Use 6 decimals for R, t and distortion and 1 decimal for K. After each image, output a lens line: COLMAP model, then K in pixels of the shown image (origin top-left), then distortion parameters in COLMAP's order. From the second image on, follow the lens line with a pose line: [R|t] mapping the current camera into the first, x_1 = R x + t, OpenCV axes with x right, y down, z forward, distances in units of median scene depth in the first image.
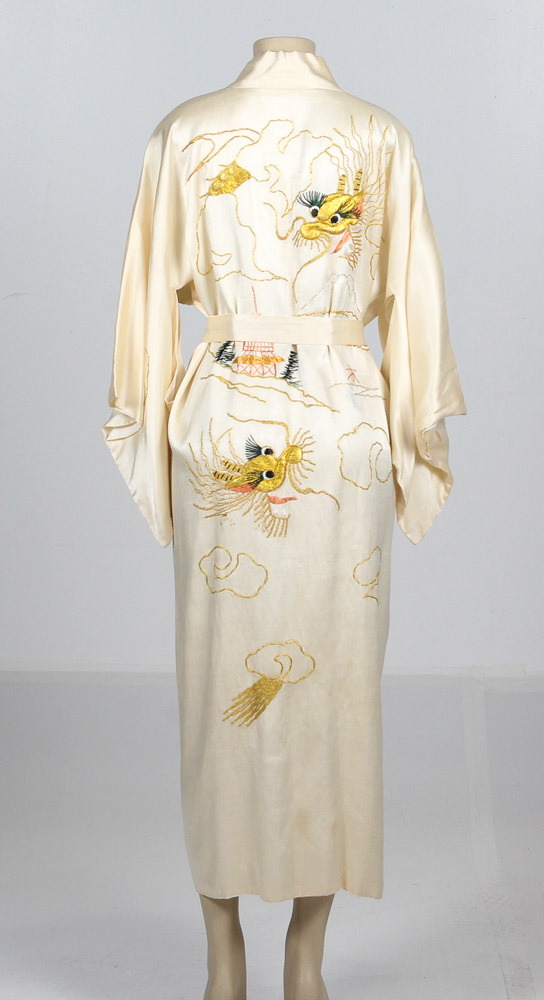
lens RADIAL K [[3118.2, 0, 272.0], [0, 3118.2, 500.0], [0, 0, 1]] dist [-0.129422, -0.126972]
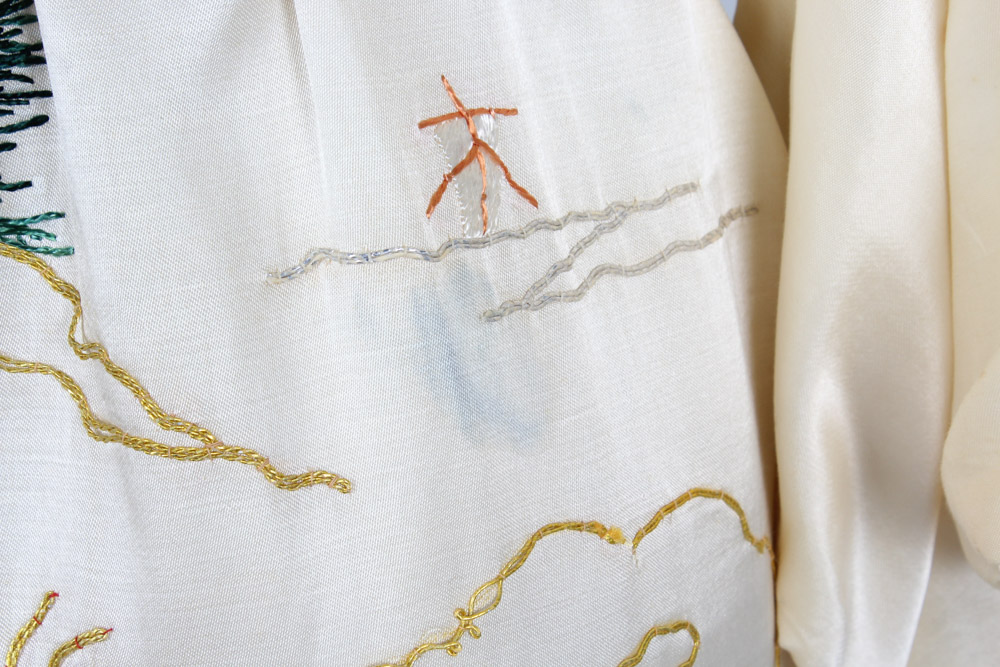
lens RADIAL K [[2547.6, 0, 500.0], [0, 2547.6, 333.5], [0, 0, 1]] dist [-0.017978, -0.744388]
pose [[0.991887, 0.047924, -0.117741, 0.039798], [-0.008526, 0.949209, 0.314531, -0.066768], [0.126834, -0.310975, 0.941917, 0.901920]]
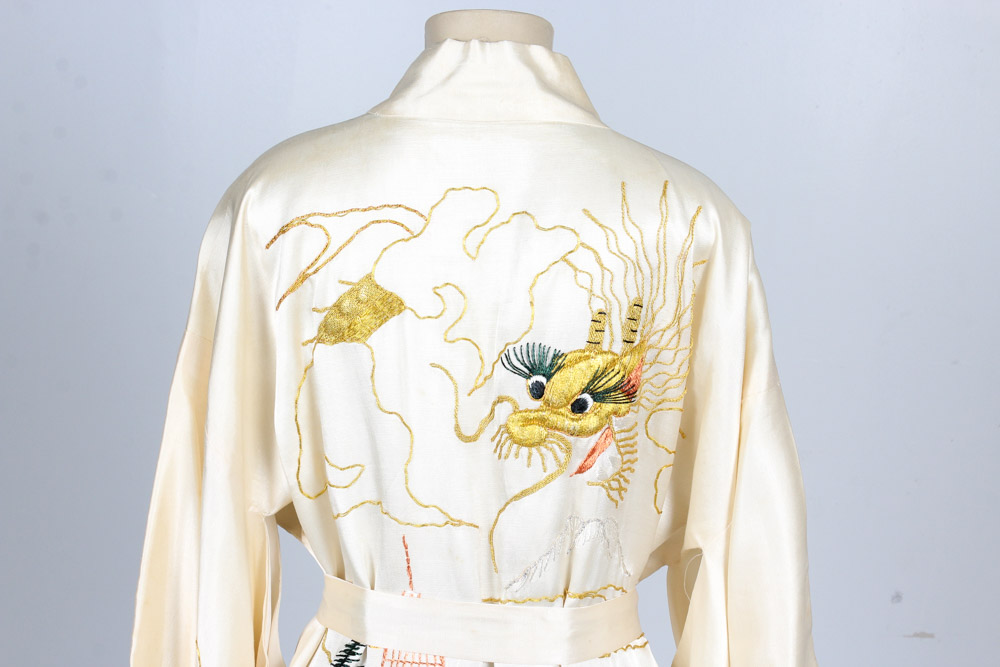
lens RADIAL K [[1708.6, 0, 500.0], [0, 1708.6, 333.5], [0, 0, 1]] dist [-0.043073, -0.026398]
pose [[0.997303, 0.029747, -0.067097, 0.024925], [-0.028961, 0.999500, 0.012664, -0.103298], [0.067440, -0.010687, 0.997666, 0.741519]]
